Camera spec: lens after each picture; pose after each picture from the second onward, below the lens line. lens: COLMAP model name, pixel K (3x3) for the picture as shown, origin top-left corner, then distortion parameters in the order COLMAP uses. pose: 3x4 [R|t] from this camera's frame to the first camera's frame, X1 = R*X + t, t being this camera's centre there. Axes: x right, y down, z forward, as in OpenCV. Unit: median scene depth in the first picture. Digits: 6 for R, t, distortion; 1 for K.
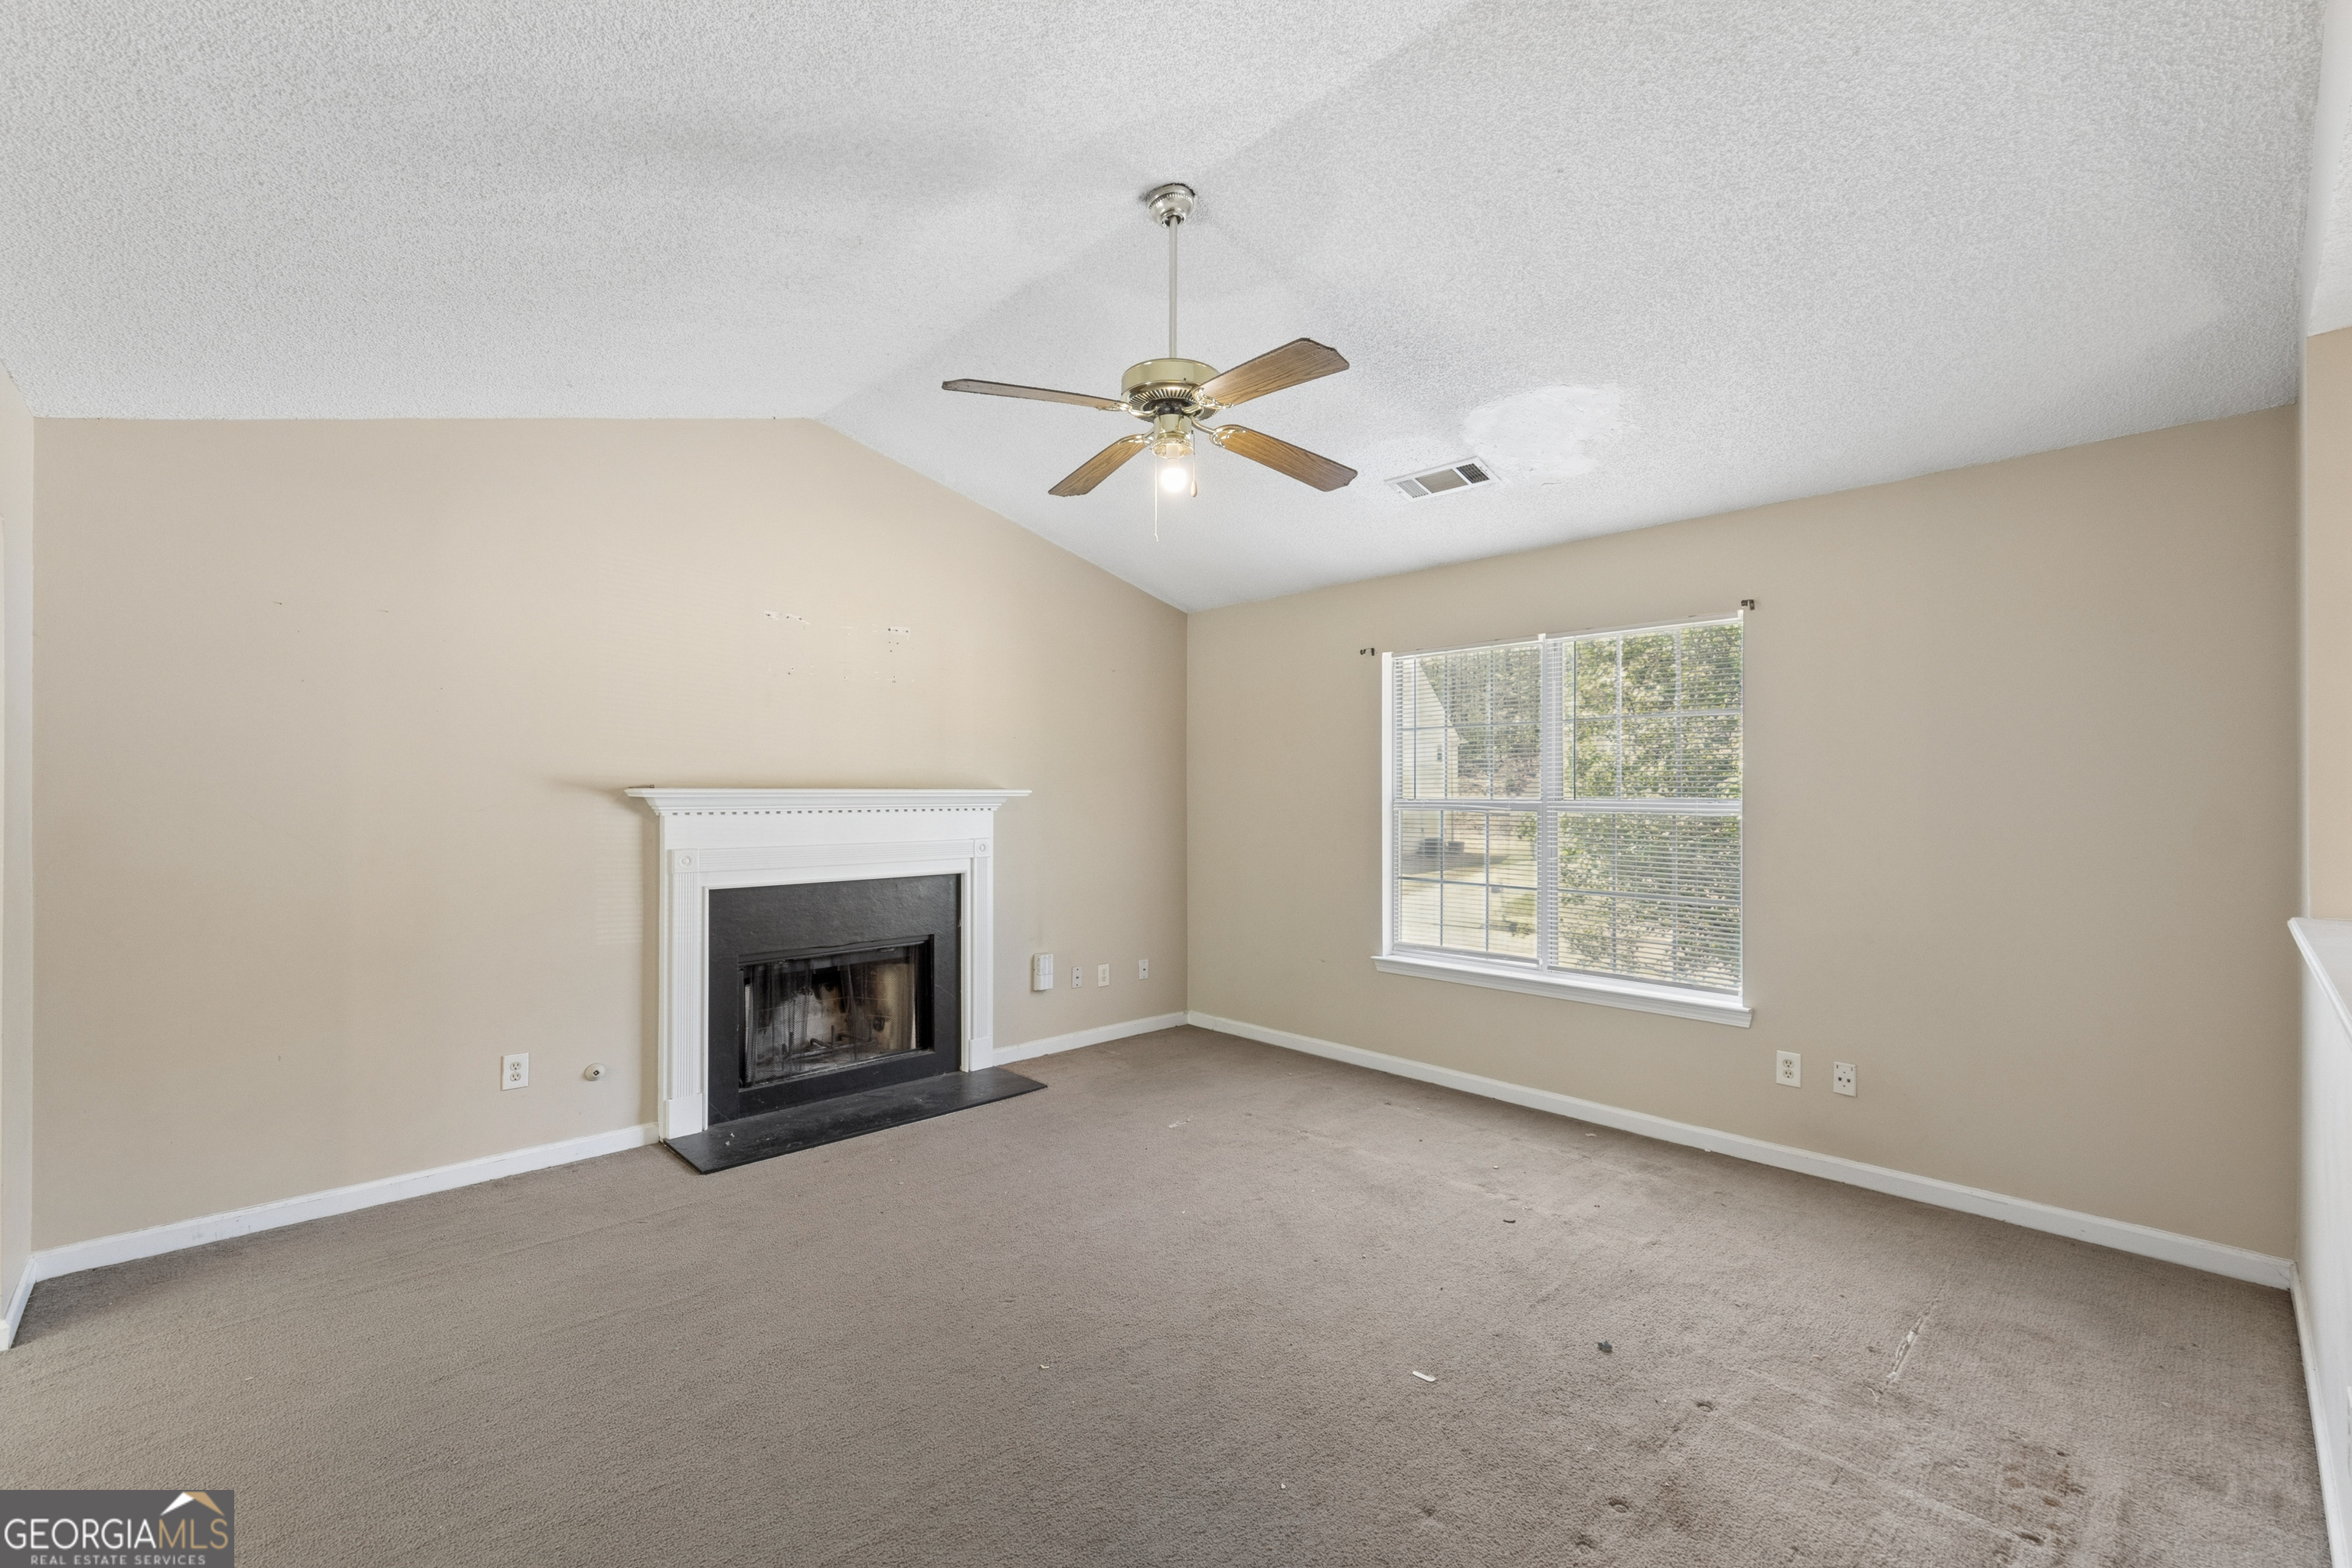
lens RADIAL K [[1021.1, 0, 1121.3], [0, 1021.1, 786.7], [0, 0, 1]] dist [0.002483, -0.003122]
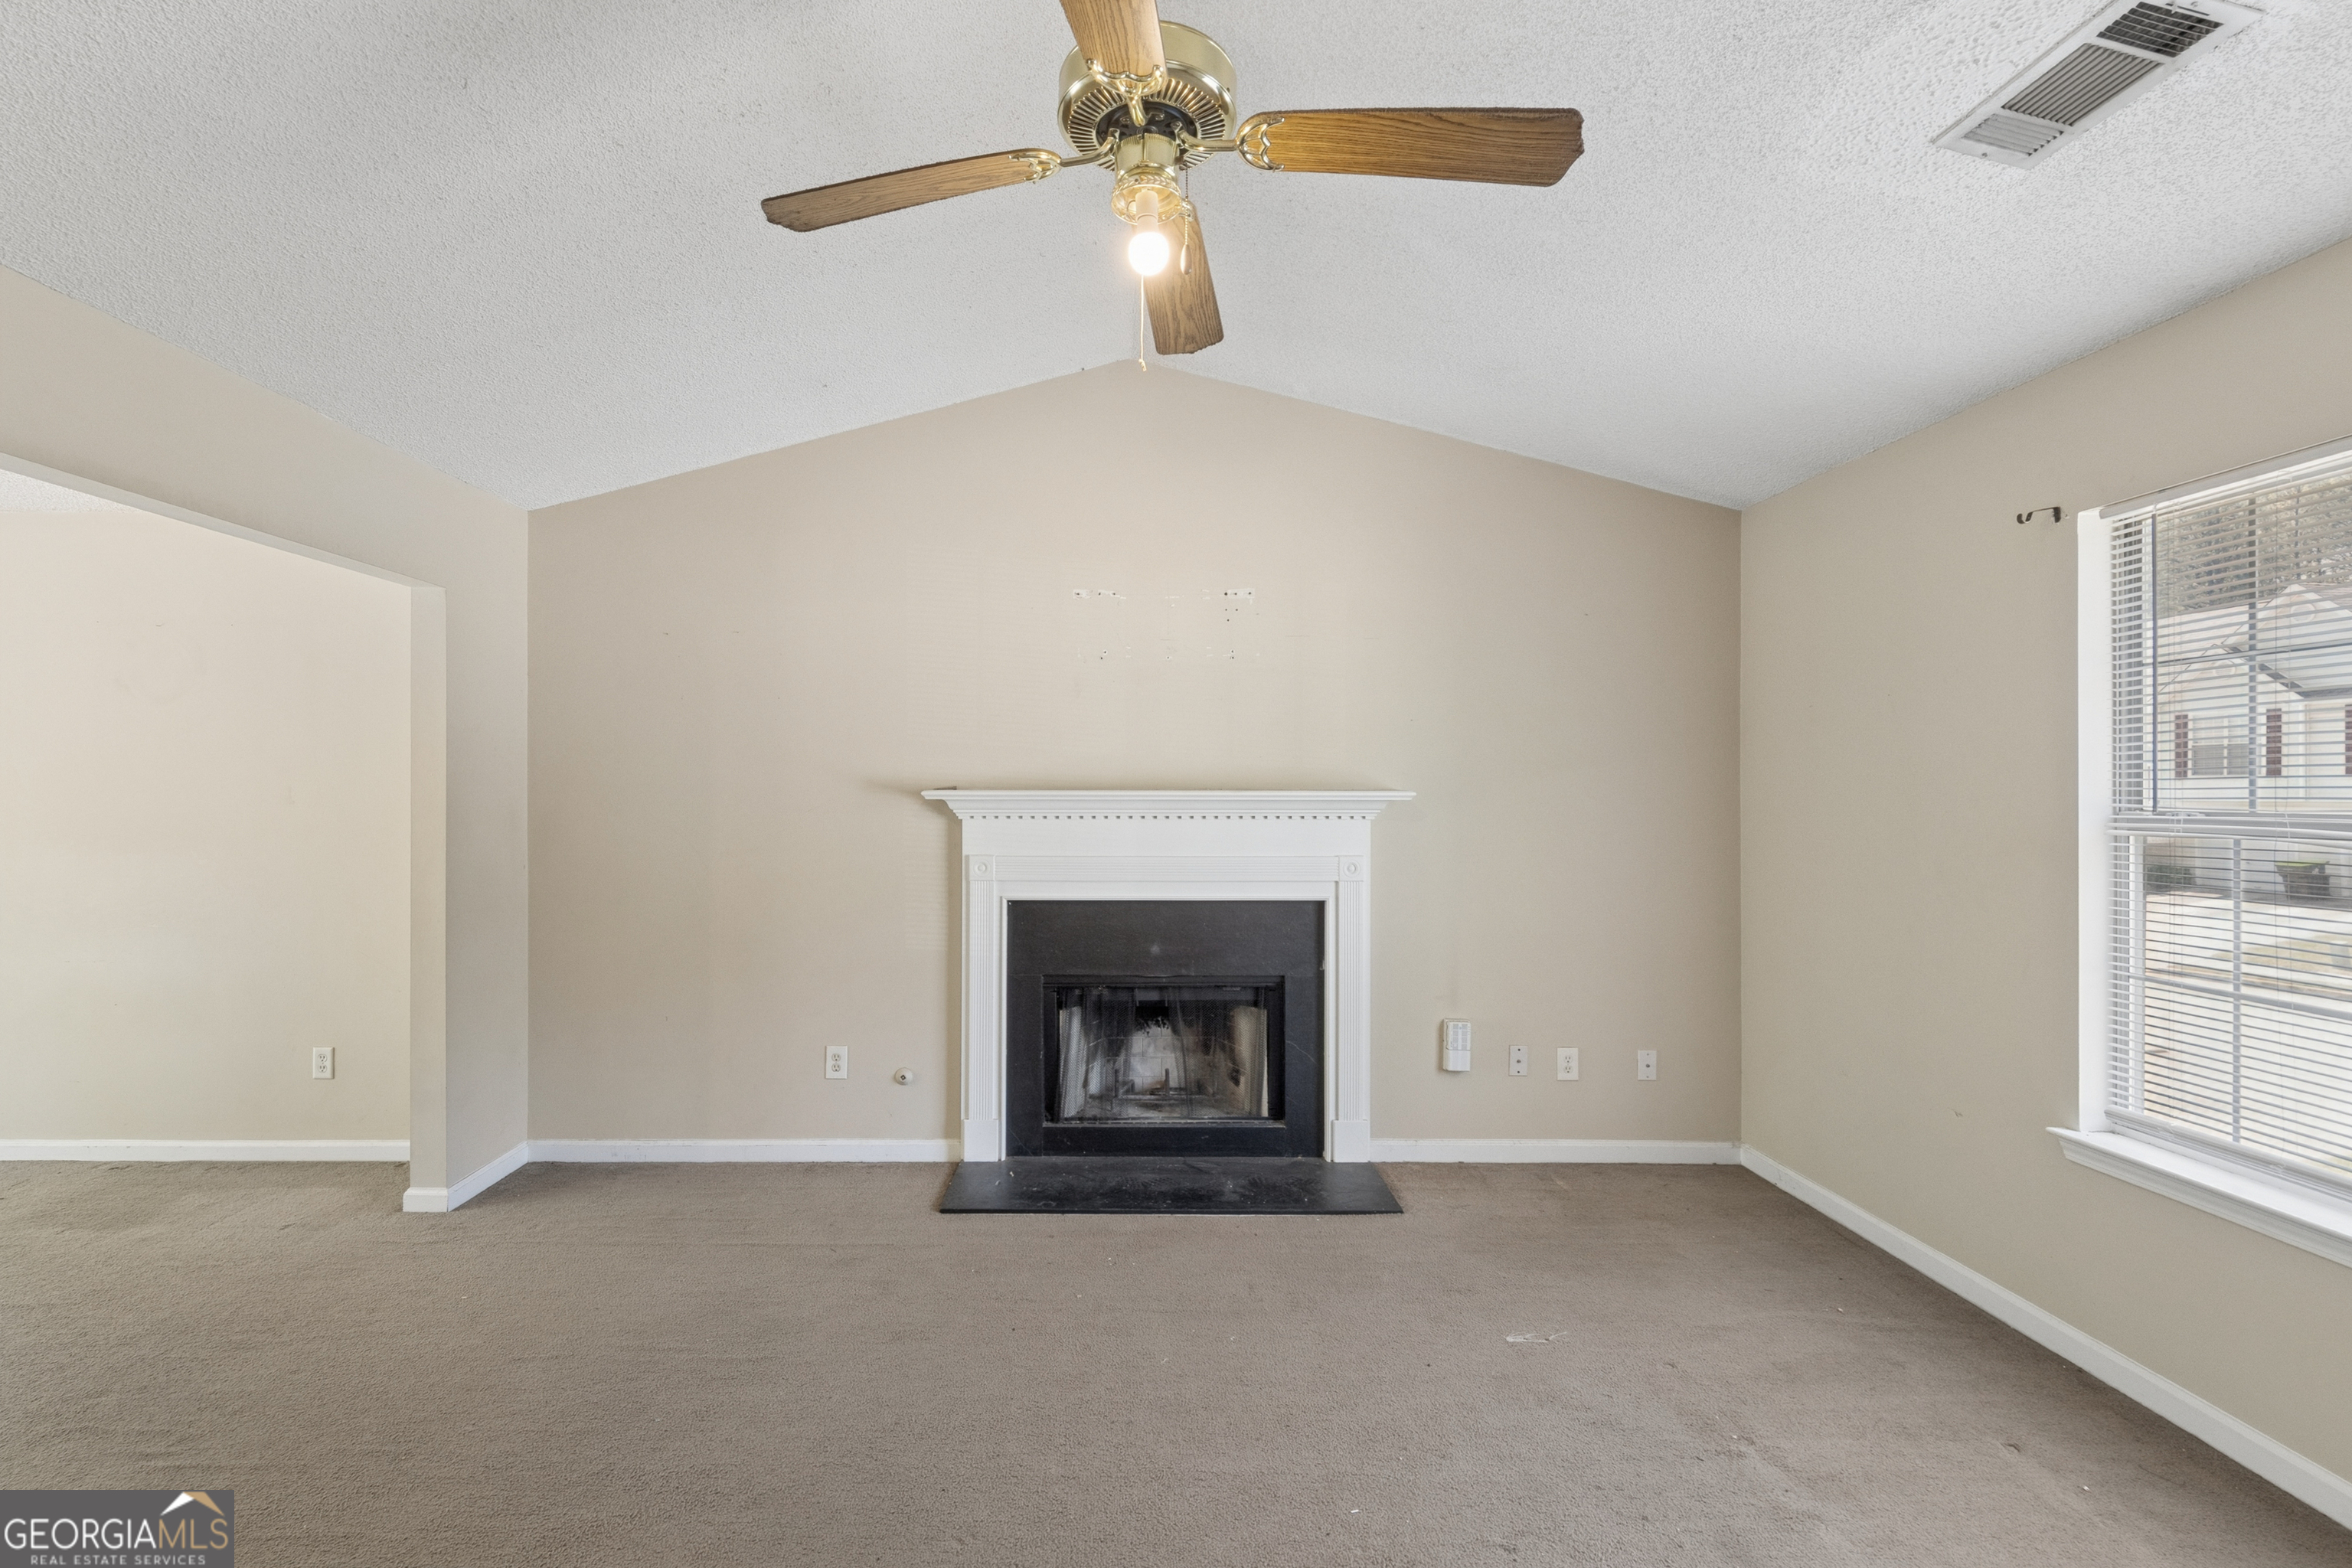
lens RADIAL K [[1021.1, 0, 1164.4], [0, 1021.1, 787.0], [0, 0, 1]] dist [0.002483, -0.003122]
pose [[0.736222, -0.001449, -0.676739, 0.292784], [0.002728, 0.999996, 0.000827, -0.001409], [0.676735, -0.002455, 0.736223, 0.379526]]
